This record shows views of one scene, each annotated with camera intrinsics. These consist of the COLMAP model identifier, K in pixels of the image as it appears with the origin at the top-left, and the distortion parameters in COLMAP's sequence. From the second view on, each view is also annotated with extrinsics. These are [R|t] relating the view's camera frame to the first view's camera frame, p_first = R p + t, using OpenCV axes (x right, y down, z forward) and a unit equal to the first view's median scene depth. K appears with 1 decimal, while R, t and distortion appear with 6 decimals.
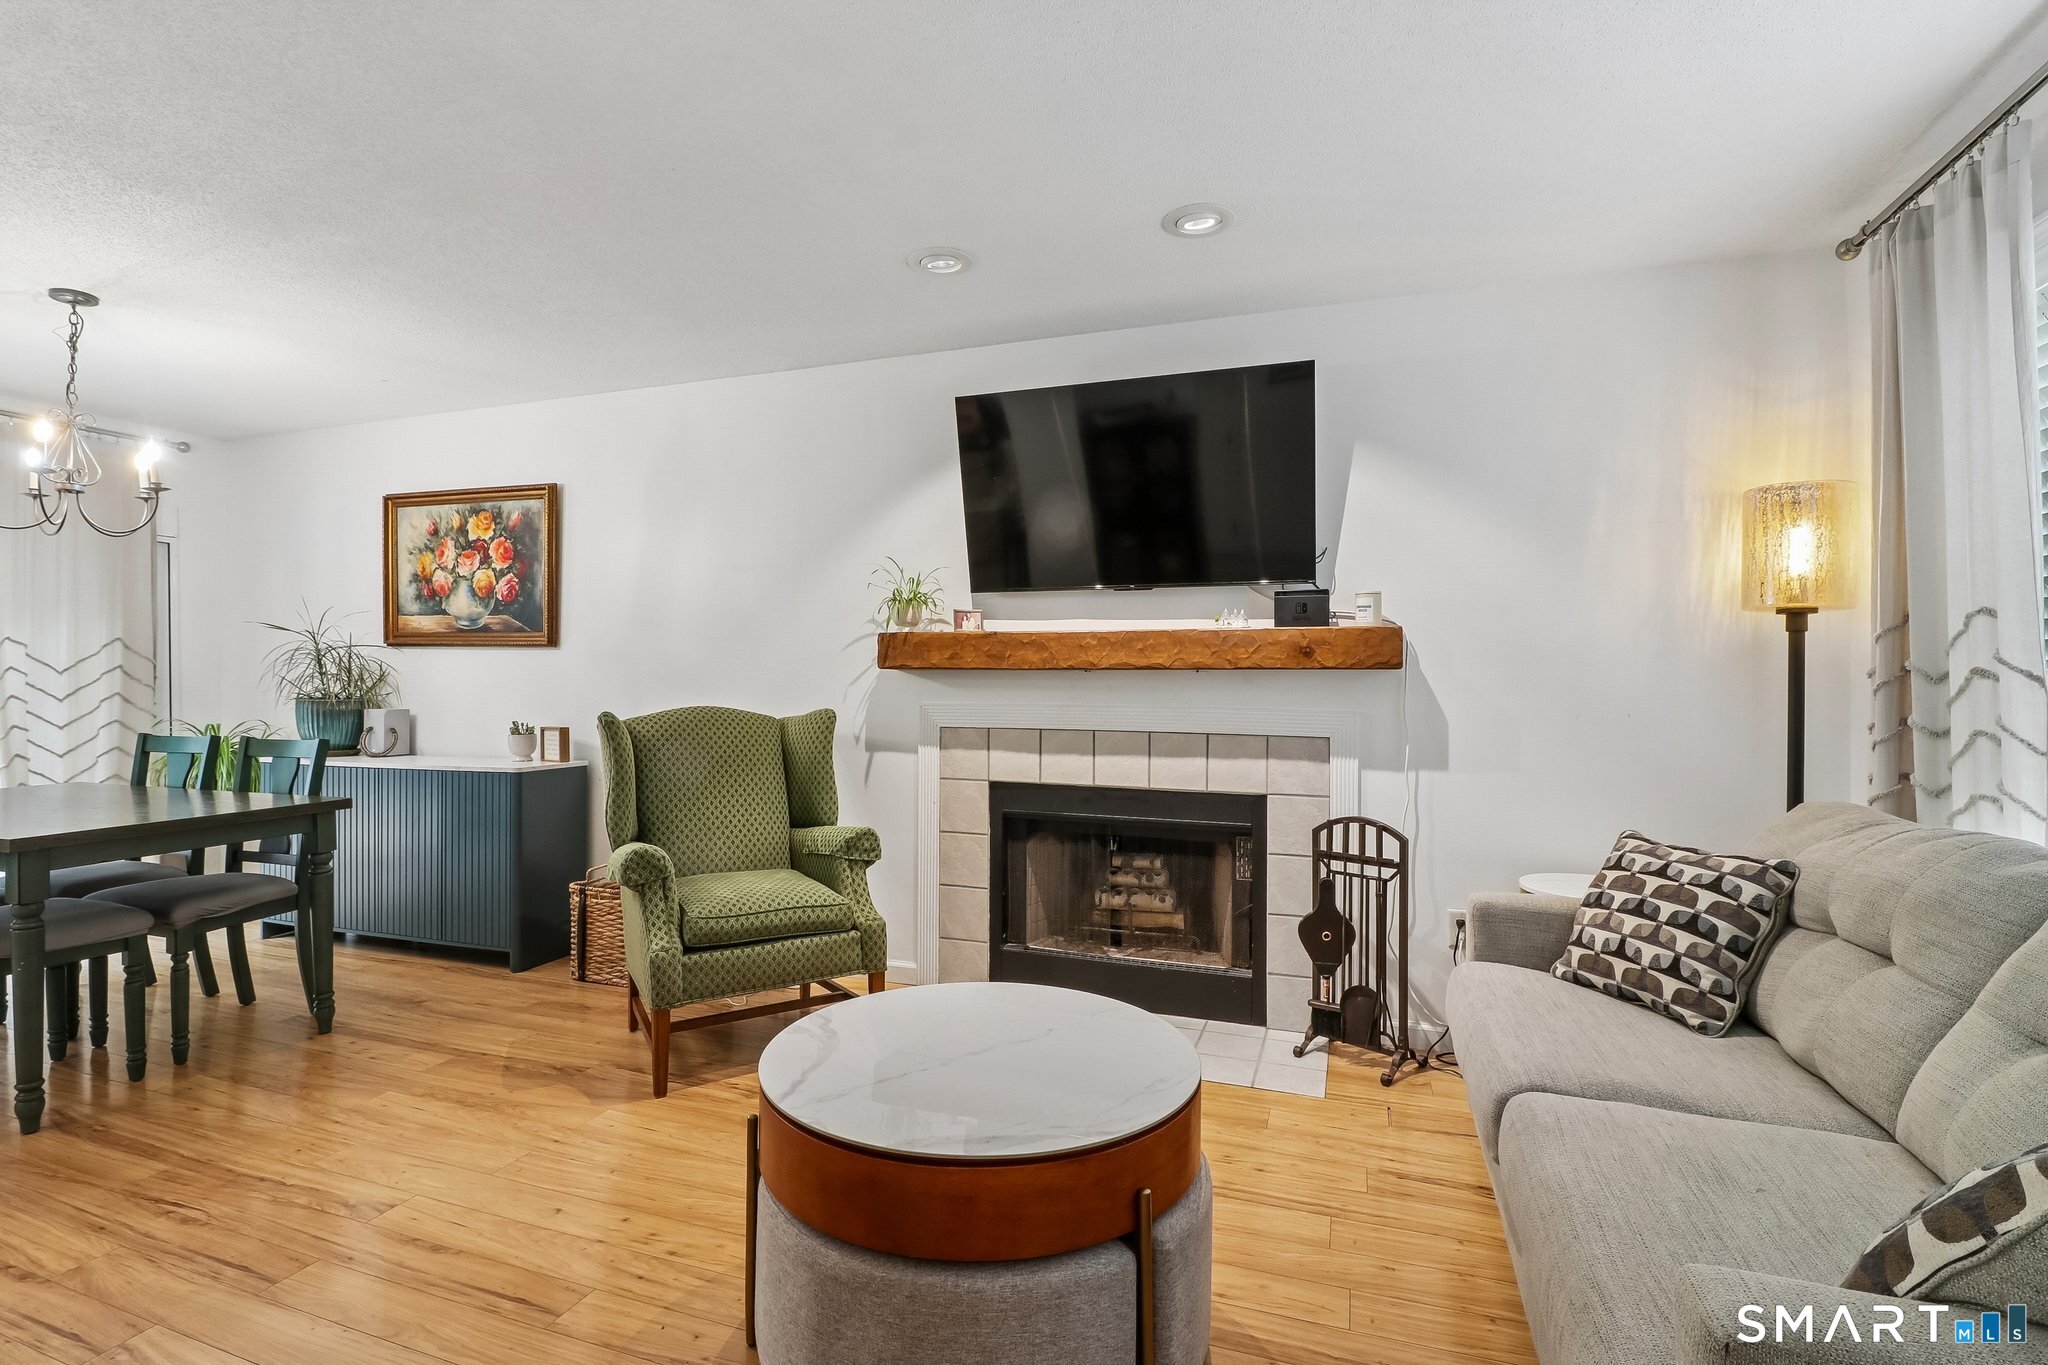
lens RADIAL K [[964.8, 0, 989.1], [0, 964.8, 668.2], [0, 0, 1]] dist [0.011322, -0.007855]
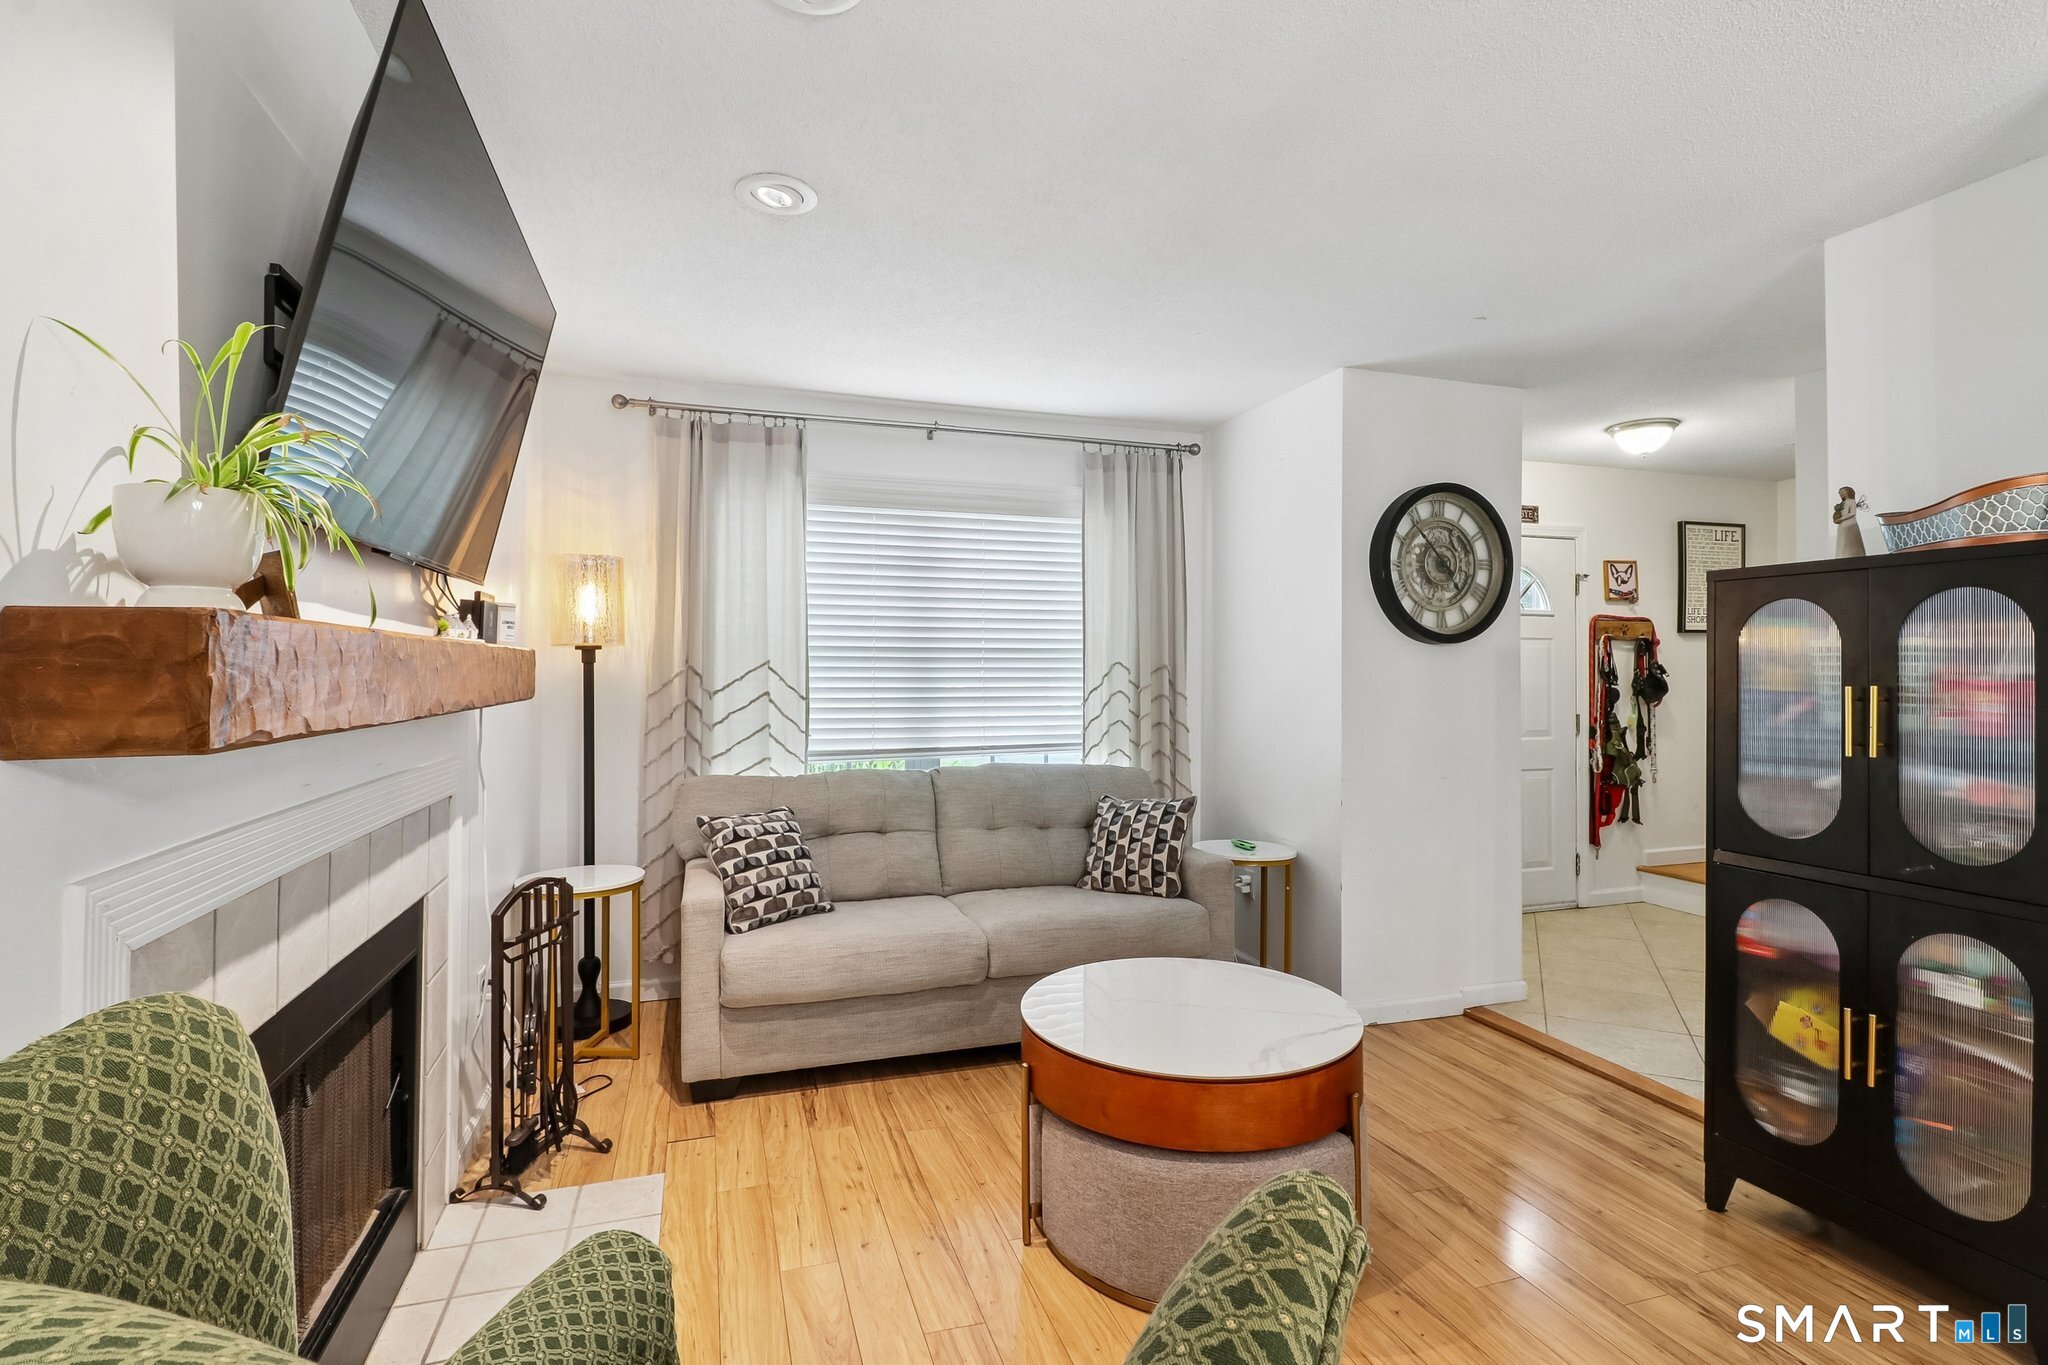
lens RADIAL K [[964.8, 0, 1008.9], [0, 964.8, 666.2], [0, 0, 1]] dist [0.011322, -0.007855]
pose [[-0.616926, -0.003487, 0.787014, -0.356752], [-0.016497, 0.999828, -0.008502, -0.019345], [-0.786848, -0.018229, -0.616877, 0.821727]]
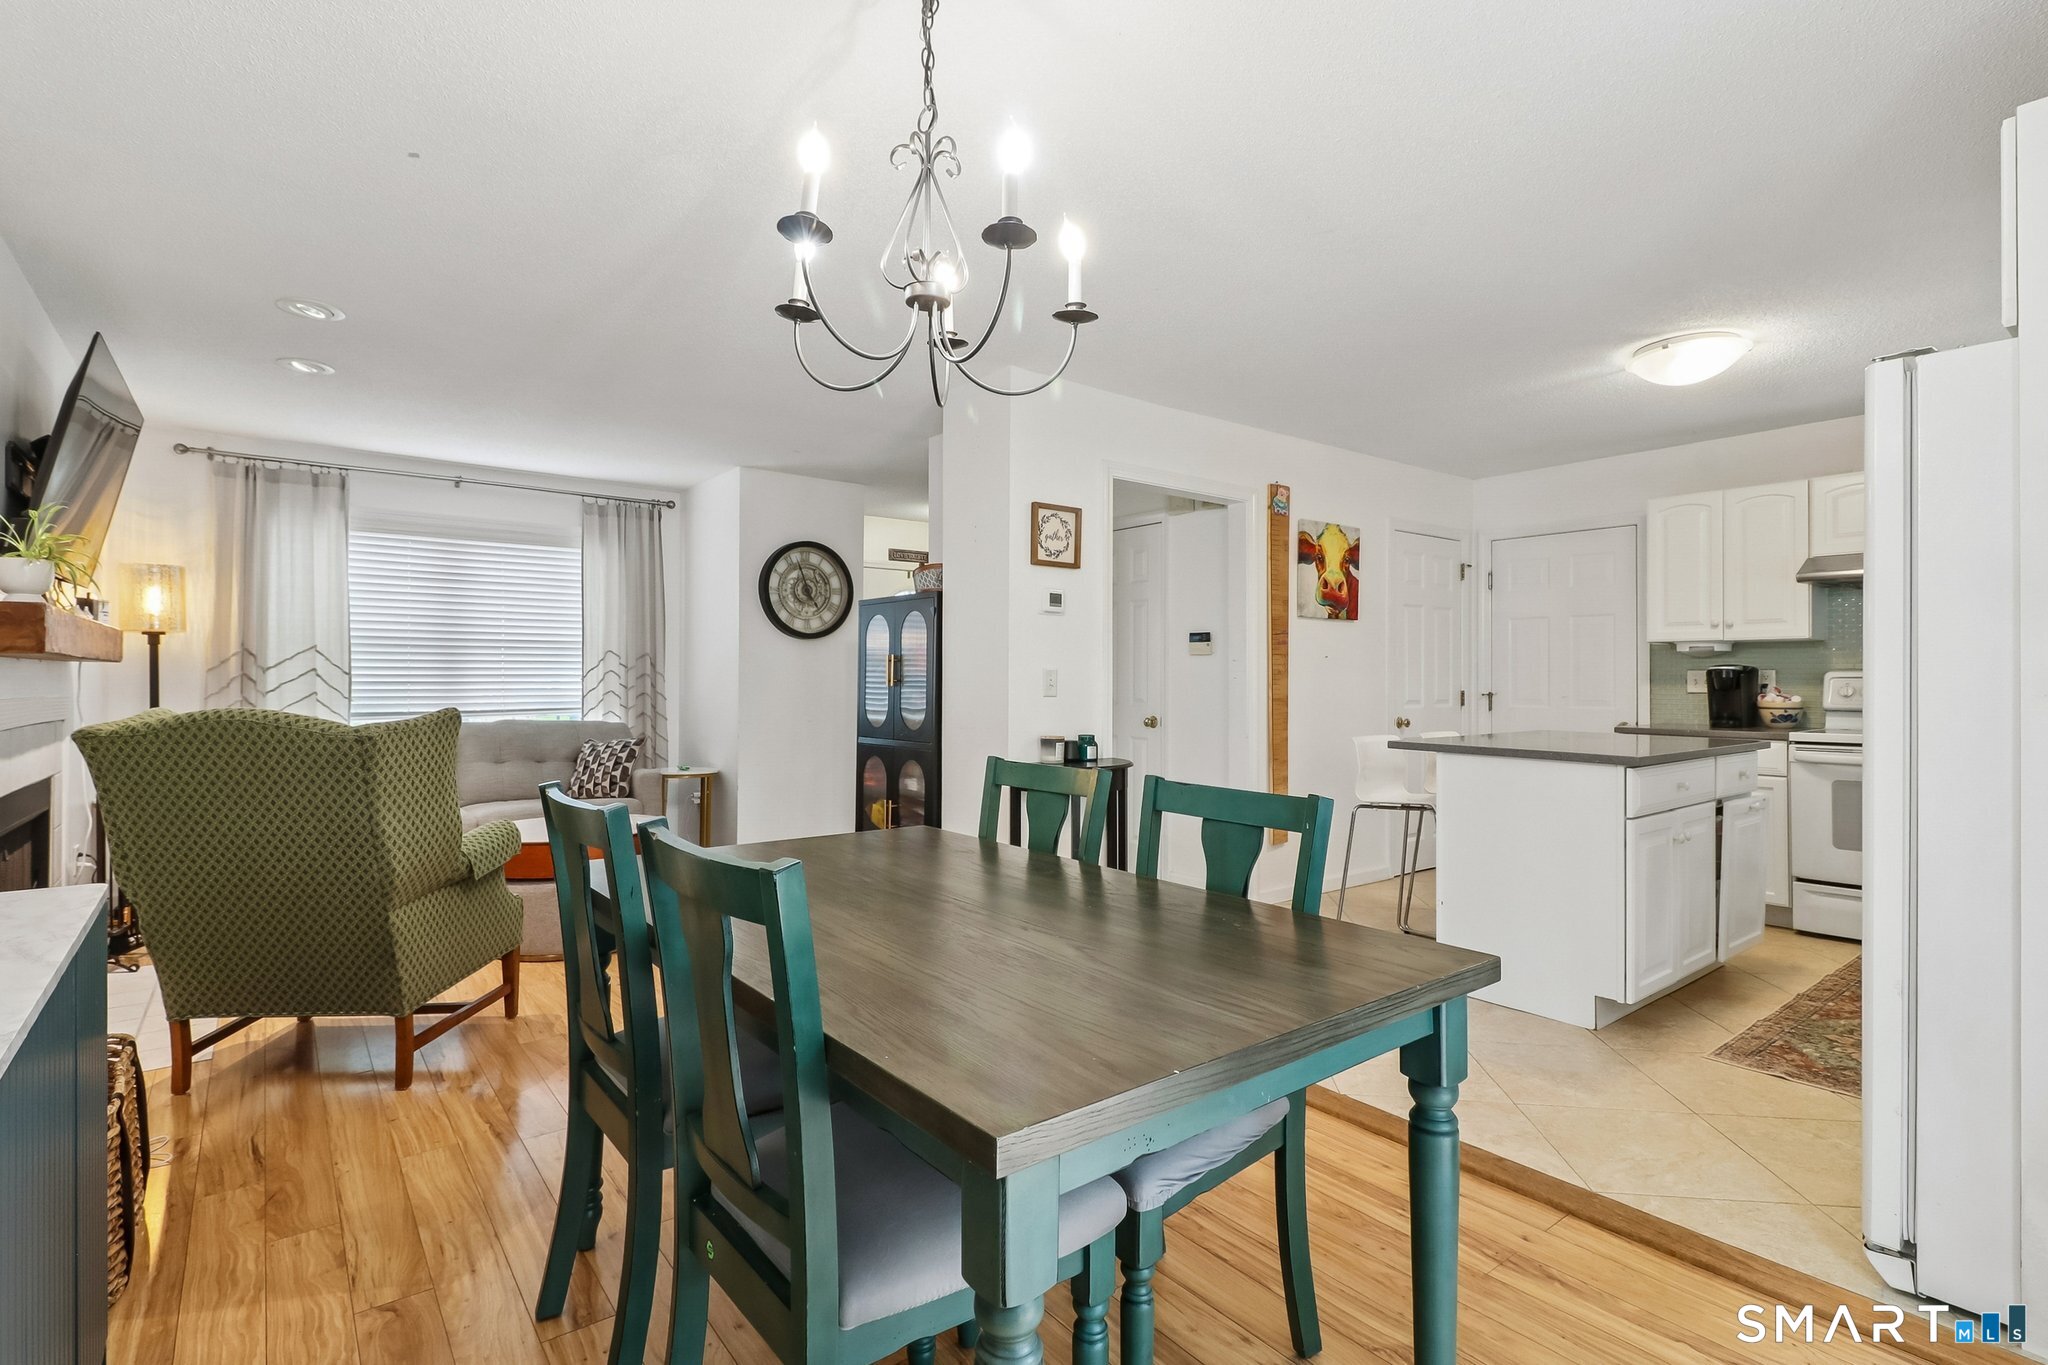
lens RADIAL K [[964.8, 0, 1025.0], [0, 964.8, 680.3], [0, 0, 1]] dist [0.011322, -0.007855]
pose [[-0.853531, -0.006660, 0.520999, -0.914739], [-0.012760, 0.999886, -0.008122, 0.014173], [-0.520886, -0.013580, -0.853519, 1.020931]]
